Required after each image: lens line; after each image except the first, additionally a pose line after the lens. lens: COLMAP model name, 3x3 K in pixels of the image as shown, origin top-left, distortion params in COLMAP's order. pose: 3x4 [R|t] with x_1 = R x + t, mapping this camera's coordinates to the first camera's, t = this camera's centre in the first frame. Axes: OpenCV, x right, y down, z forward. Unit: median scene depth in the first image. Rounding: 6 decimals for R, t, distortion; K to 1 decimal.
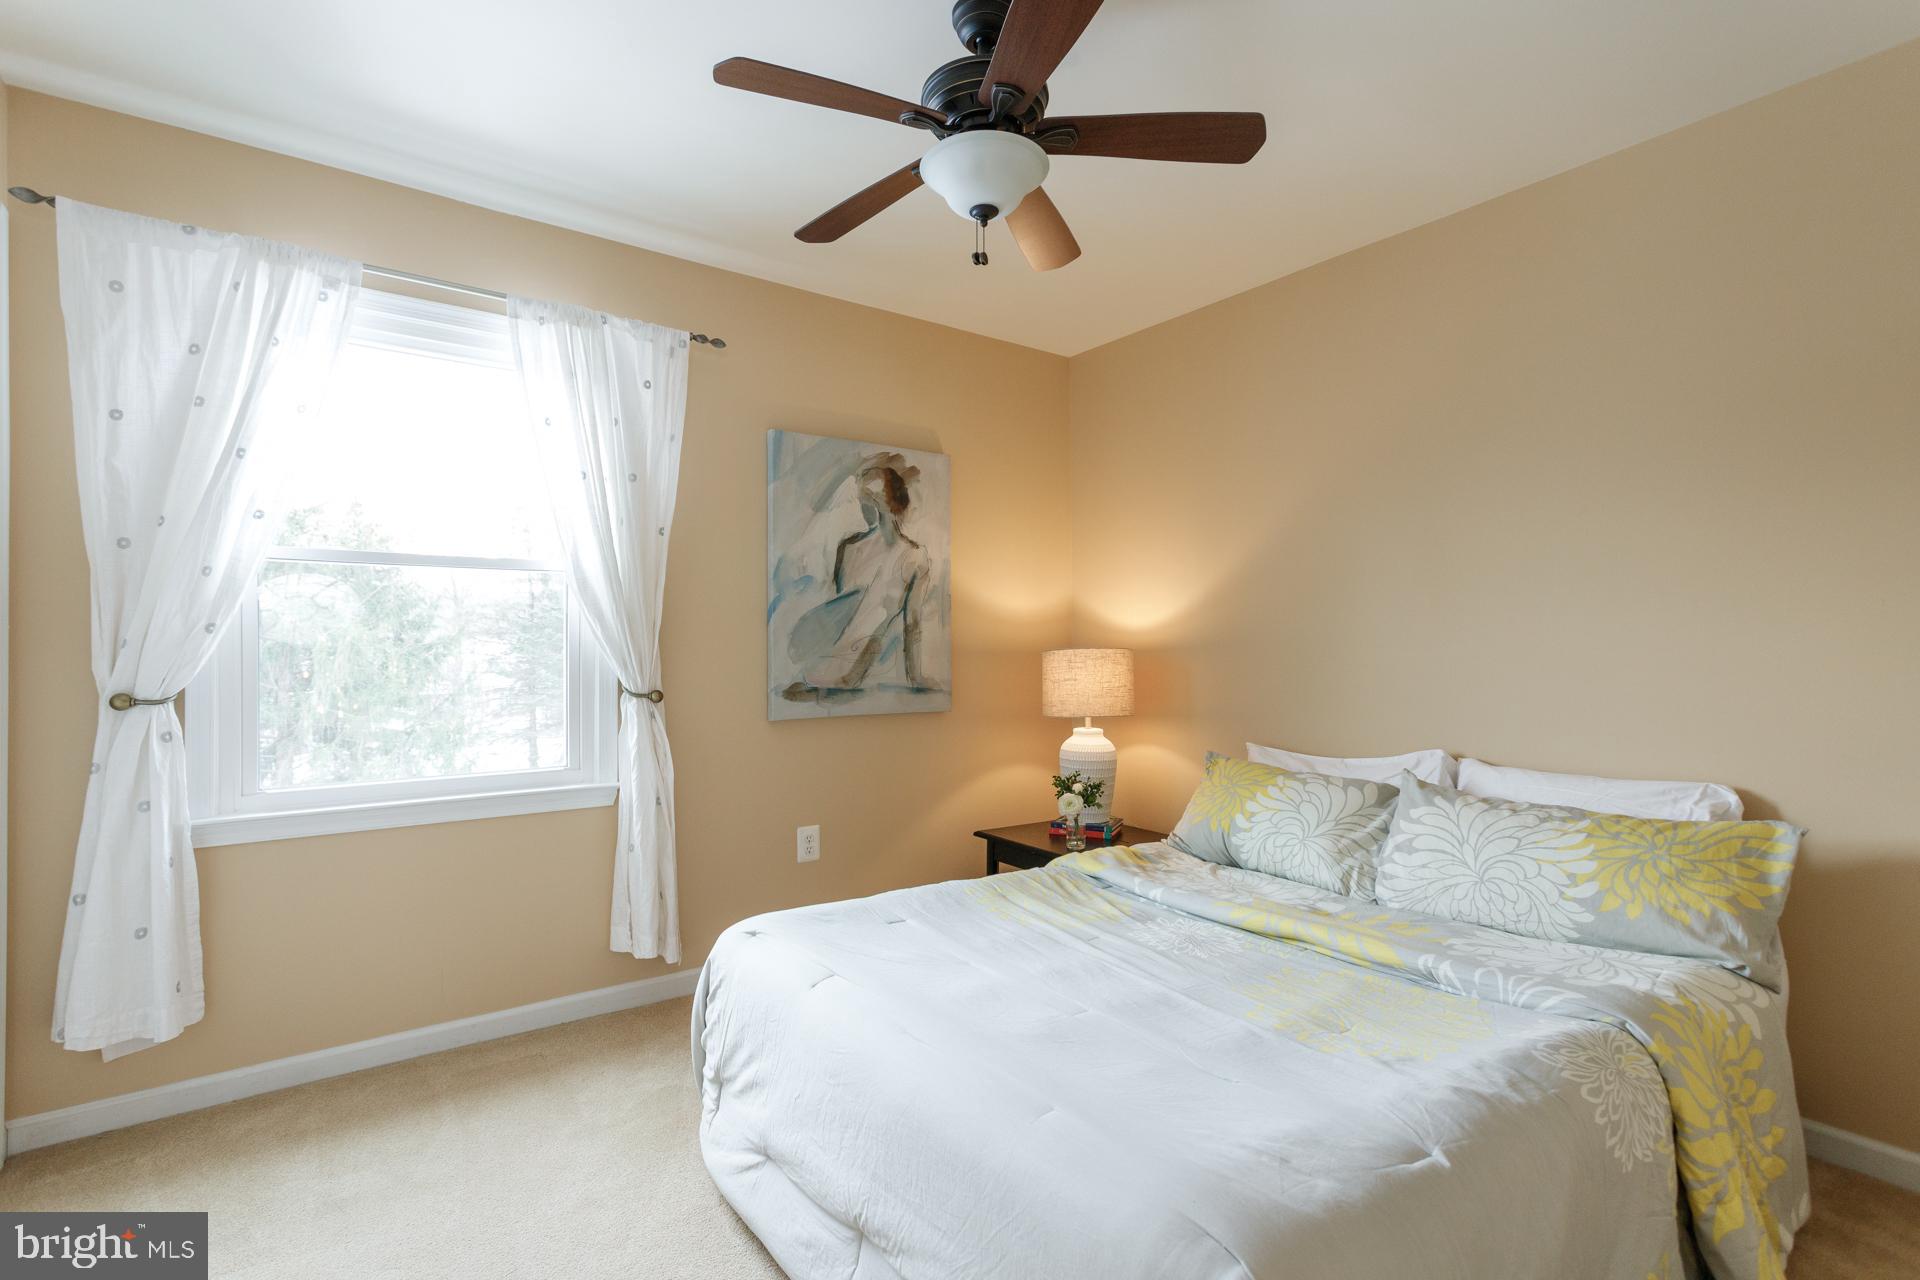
lens RADIAL K [[911.6, 0, 957.2], [0, 911.6, 639.8], [0, 0, 1]] dist [0.022929, -0.003761]
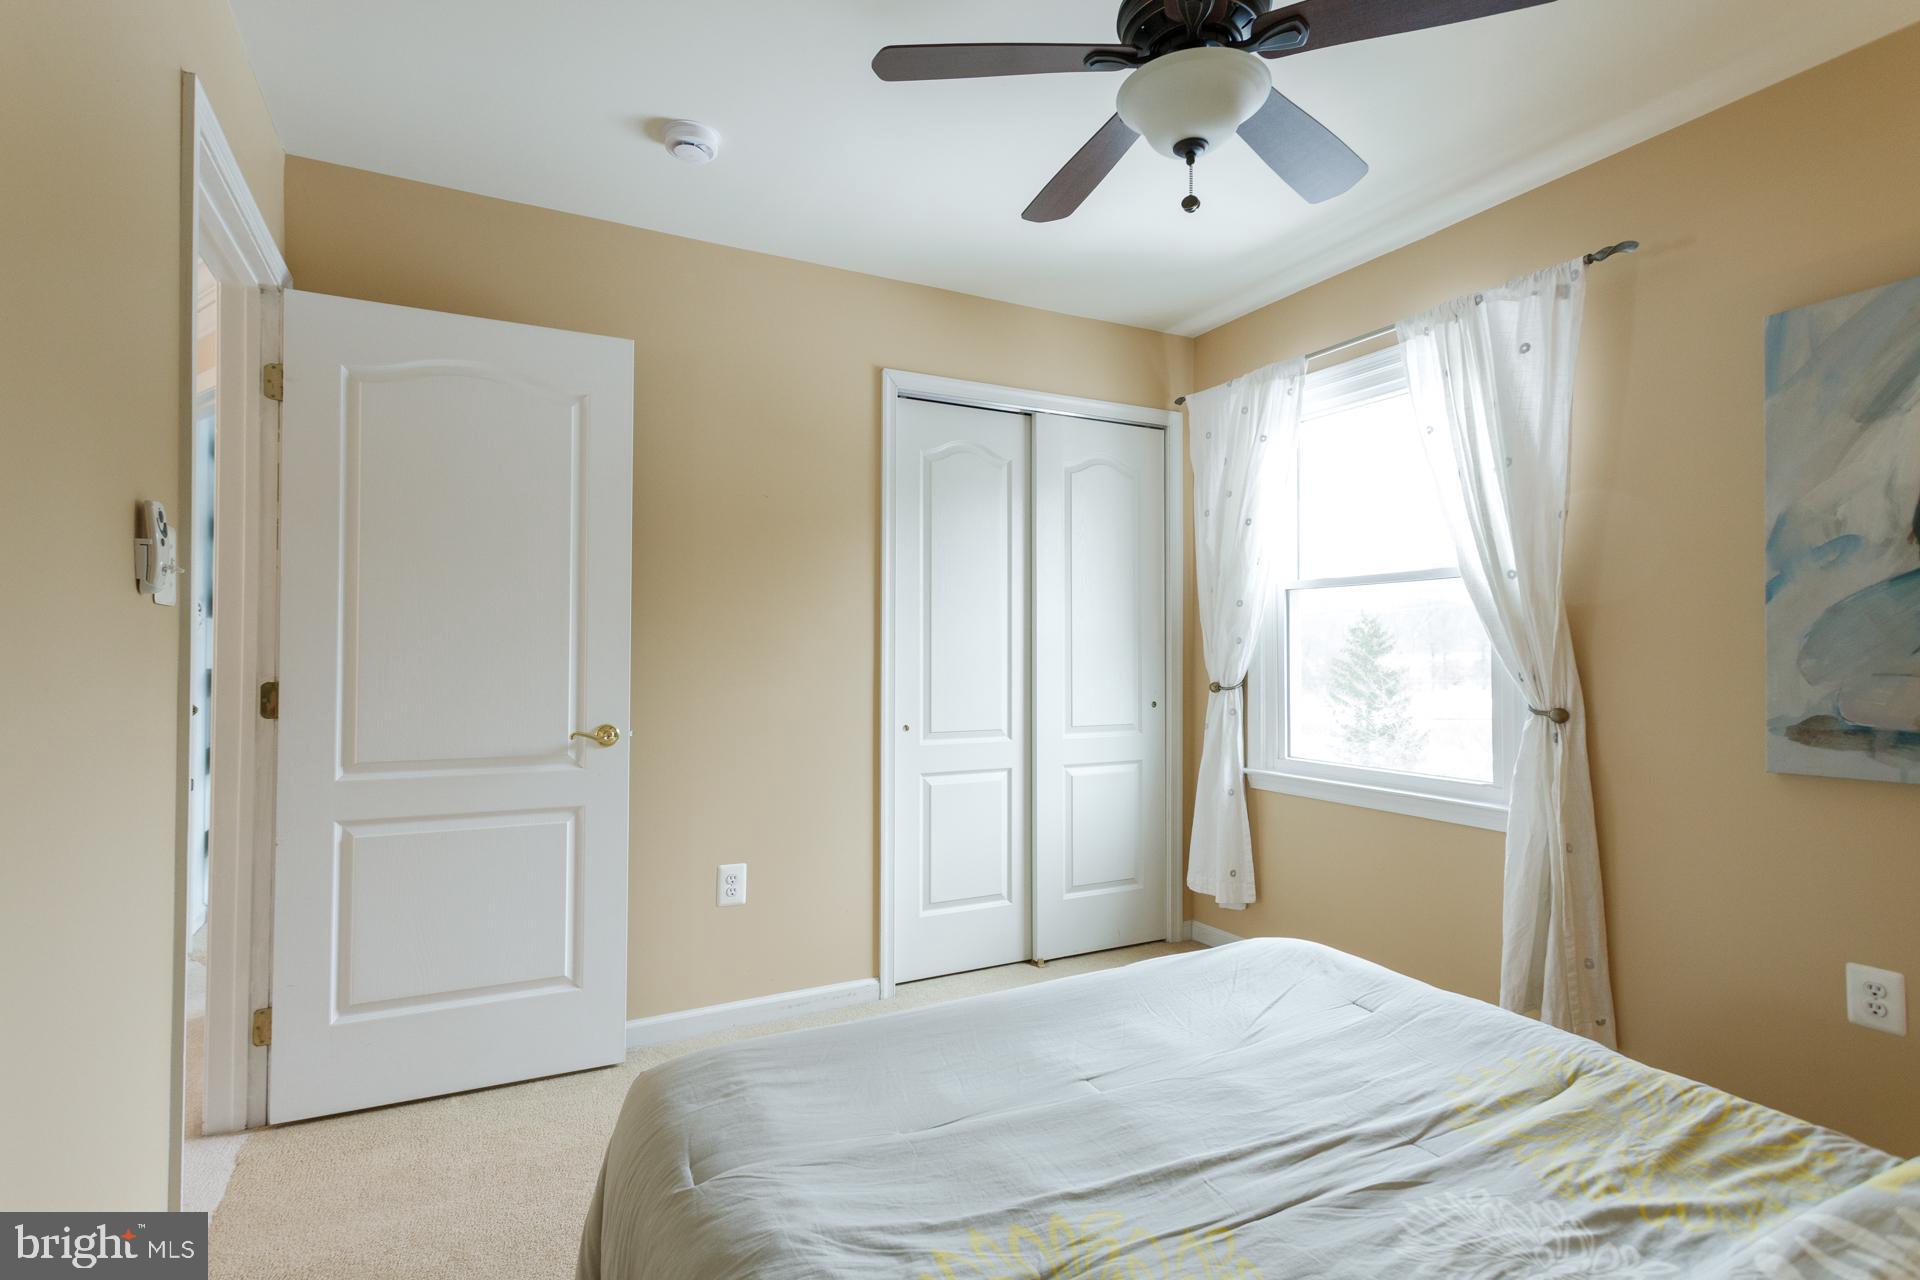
lens RADIAL K [[960.0, 0, 957.8], [0, 960.0, 646.6], [0, 0, 1]] dist [0.000384, -0.000259]
pose [[-0.169807, -0.005972, -0.985459, 0.551897], [0.003518, 0.999972, -0.006666, 0.003480], [0.985471, -0.004599, -0.169781, 0.549514]]
